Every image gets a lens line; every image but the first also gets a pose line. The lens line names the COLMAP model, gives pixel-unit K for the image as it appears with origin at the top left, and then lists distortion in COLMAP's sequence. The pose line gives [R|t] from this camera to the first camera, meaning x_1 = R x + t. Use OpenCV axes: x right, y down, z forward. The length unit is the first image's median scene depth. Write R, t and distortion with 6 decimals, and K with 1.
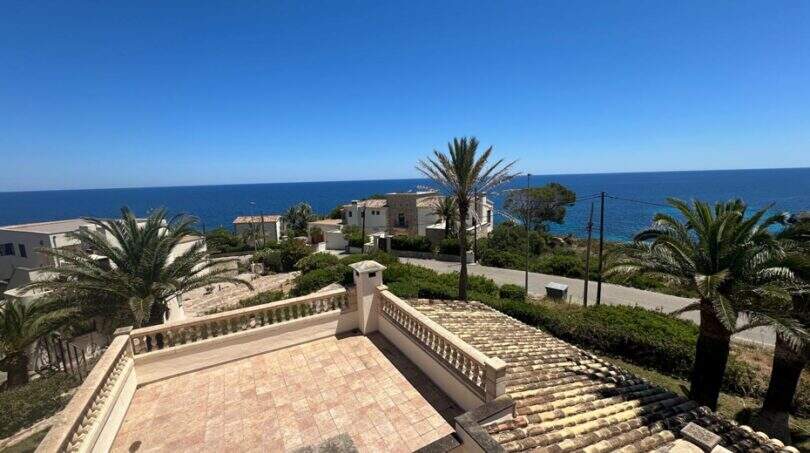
lens RADIAL K [[322.5, 0, 404.3], [0, 322.5, 224.1], [0, 0, 1]] dist [-0.000524, -0.000088]
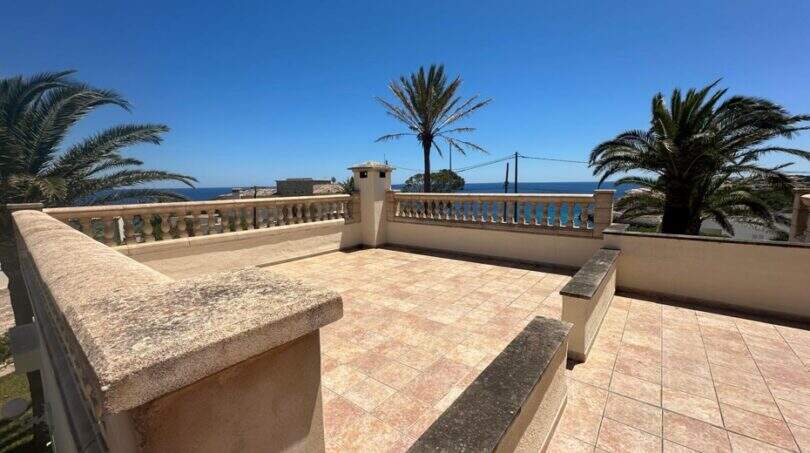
lens RADIAL K [[322.5, 0, 402.3], [0, 322.5, 224.8], [0, 0, 1]] dist [-0.000524, -0.000088]
pose [[0.925457, -0.030299, 0.377638, -0.368248], [0.040622, 0.998986, -0.019398, 0.300555], [-0.376668, 0.033292, 0.925750, 0.194186]]
